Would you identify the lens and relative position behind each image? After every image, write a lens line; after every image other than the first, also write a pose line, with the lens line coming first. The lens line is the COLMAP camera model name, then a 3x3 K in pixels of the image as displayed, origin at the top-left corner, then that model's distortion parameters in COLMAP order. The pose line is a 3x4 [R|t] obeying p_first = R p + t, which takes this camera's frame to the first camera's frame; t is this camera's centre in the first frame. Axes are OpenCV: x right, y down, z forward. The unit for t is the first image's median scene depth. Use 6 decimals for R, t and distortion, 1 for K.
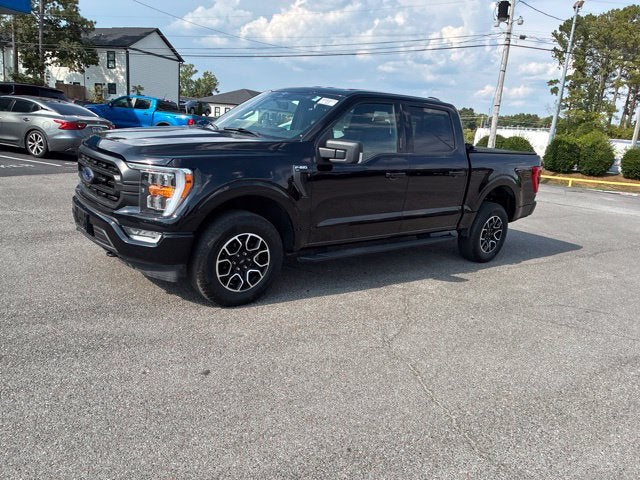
lens RADIAL K [[490.7, 0, 327.3], [0, 490.7, 240.5], [0, 0, 1]] dist [0.066255, -0.096377]
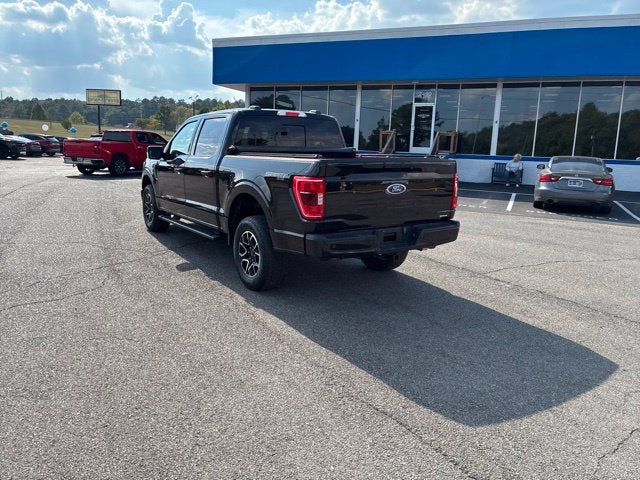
lens RADIAL K [[485.6, 0, 317.8], [0, 485.6, 244.4], [0, 0, 1]] dist [0.060021, -0.080635]
pose [[-0.113792, 0.092940, -0.989148, 0.199400], [-0.271229, 0.954888, 0.120924, -0.027947], [0.955765, 0.282046, -0.083451, 0.210977]]
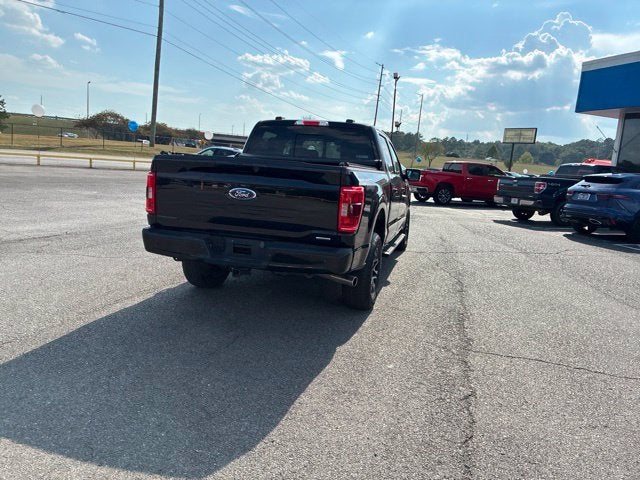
lens RADIAL K [[483.2, 0, 314.9], [0, 483.2, 241.2], [0, 0, 1]] dist [0.058995, -0.072153]
pose [[-0.818179, -0.066974, -0.571050, 0.117499], [-0.276201, 0.916872, 0.288198, -0.059100], [0.504278, 0.393522, -0.768664, 0.315442]]
